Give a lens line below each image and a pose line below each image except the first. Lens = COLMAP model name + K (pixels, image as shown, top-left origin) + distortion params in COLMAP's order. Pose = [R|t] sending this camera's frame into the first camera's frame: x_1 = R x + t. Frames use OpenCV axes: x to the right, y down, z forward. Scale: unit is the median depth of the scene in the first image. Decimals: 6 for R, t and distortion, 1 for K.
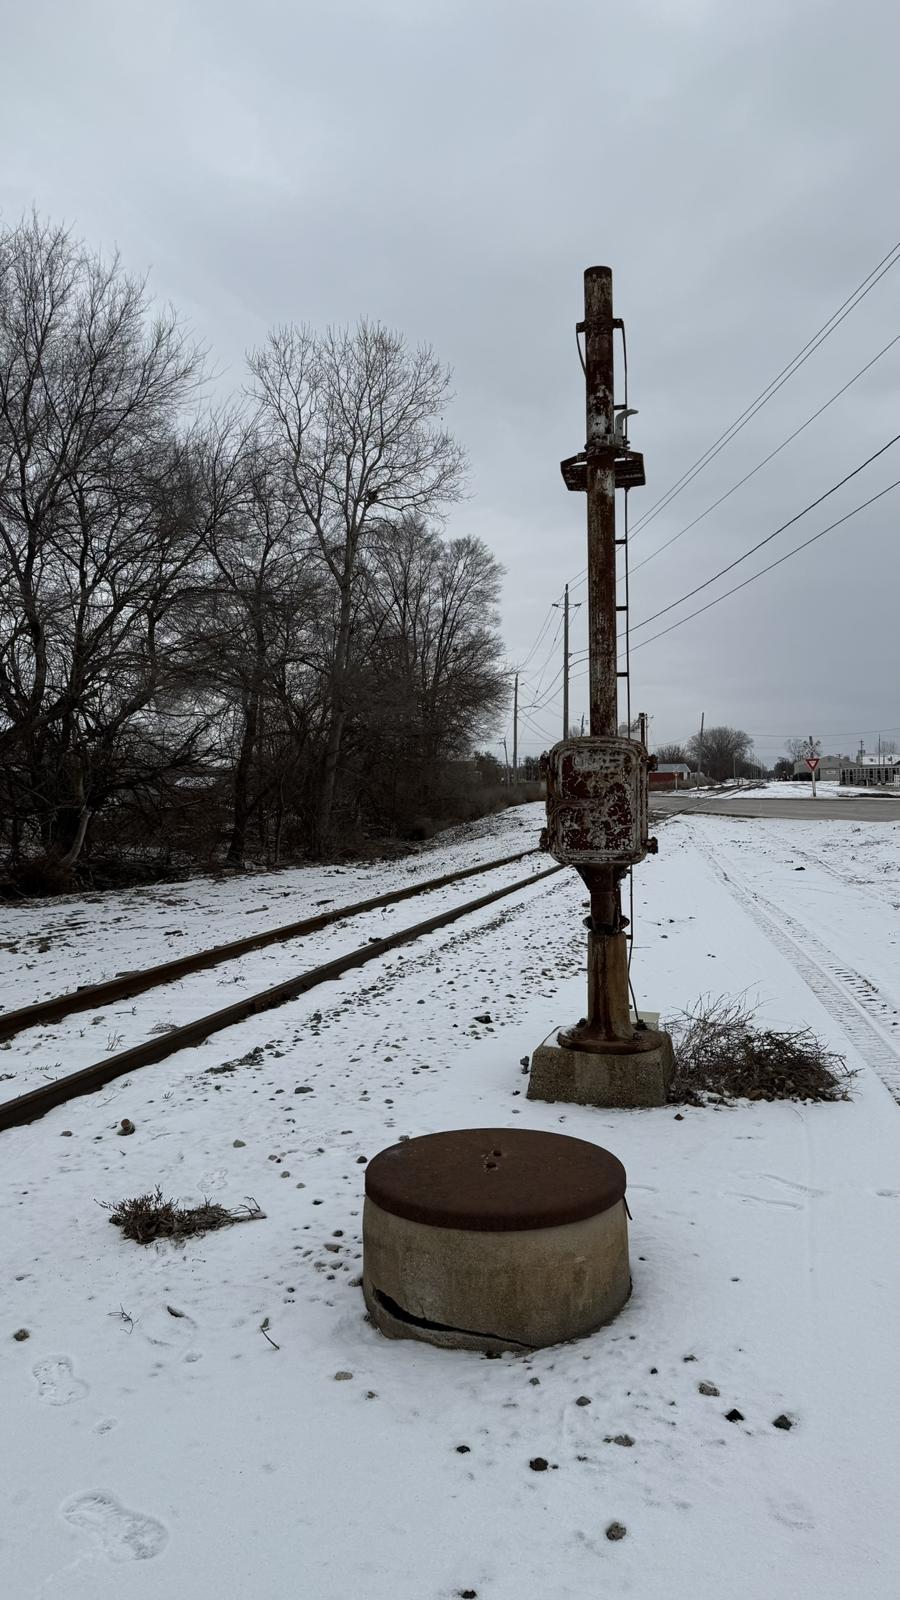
lens RADIAL K [[1111.9, 0, 488.1], [0, 1111.9, 767.3], [0, 0, 1]] dist [0.067460, -0.096285]
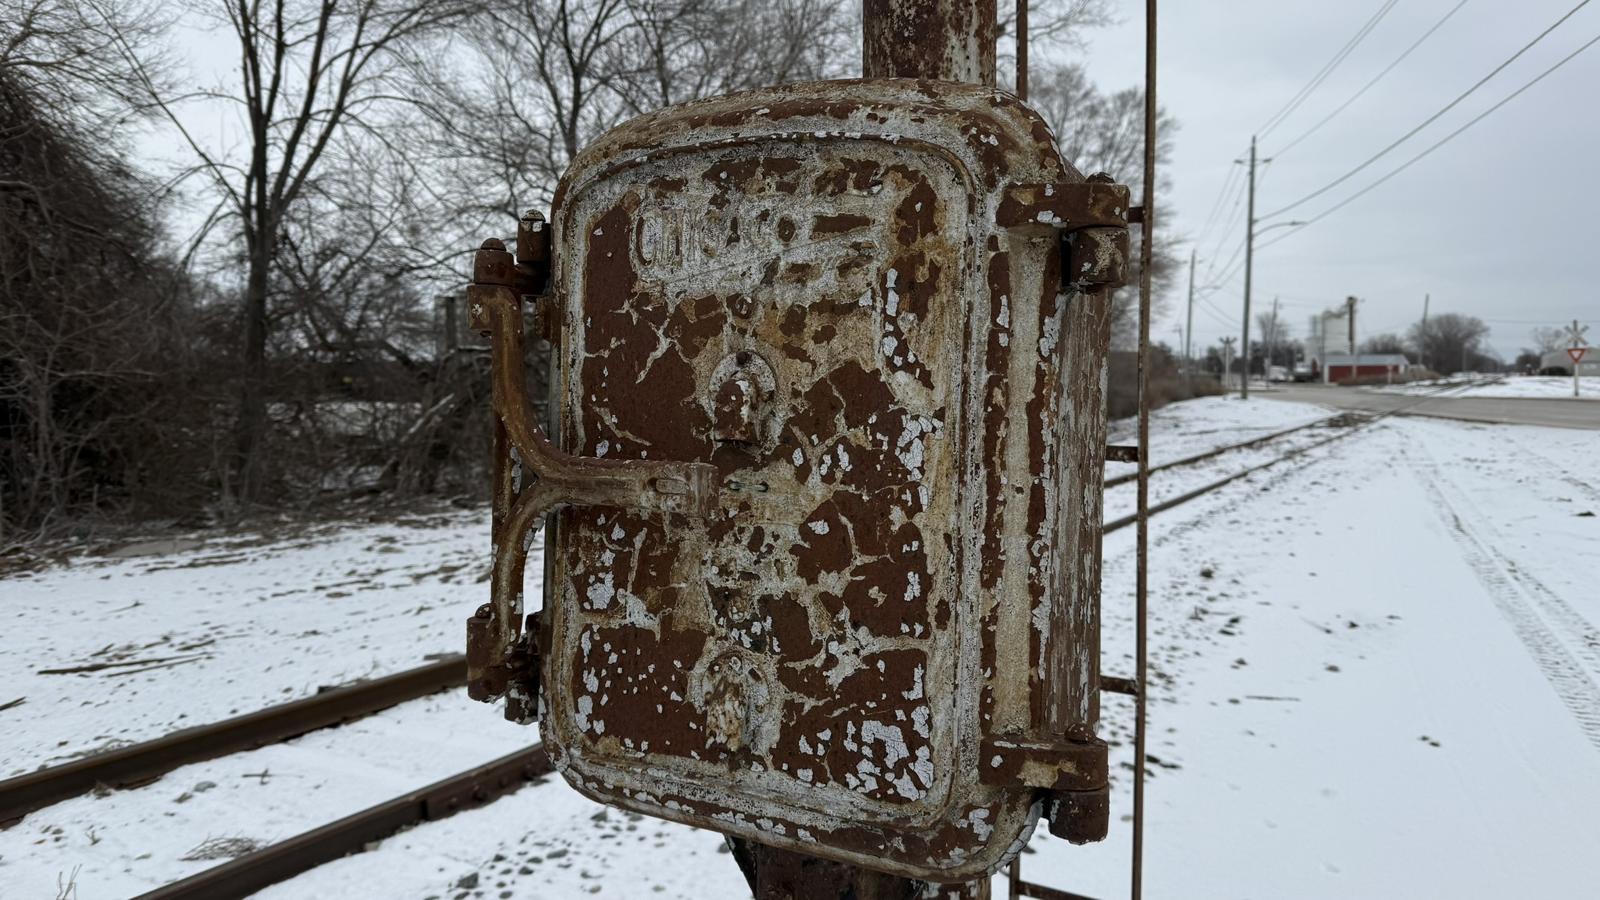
lens RADIAL K [[1111.9, 0, 836.1], [0, 1111.9, 450.8], [0, 0, 1]] dist [0.067460, -0.096285]
pose [[0.958273, 0.031310, -0.284135, 0.054544], [-0.007505, 0.996396, 0.084487, 0.004322], [0.285756, -0.078829, 0.955055, 0.290641]]
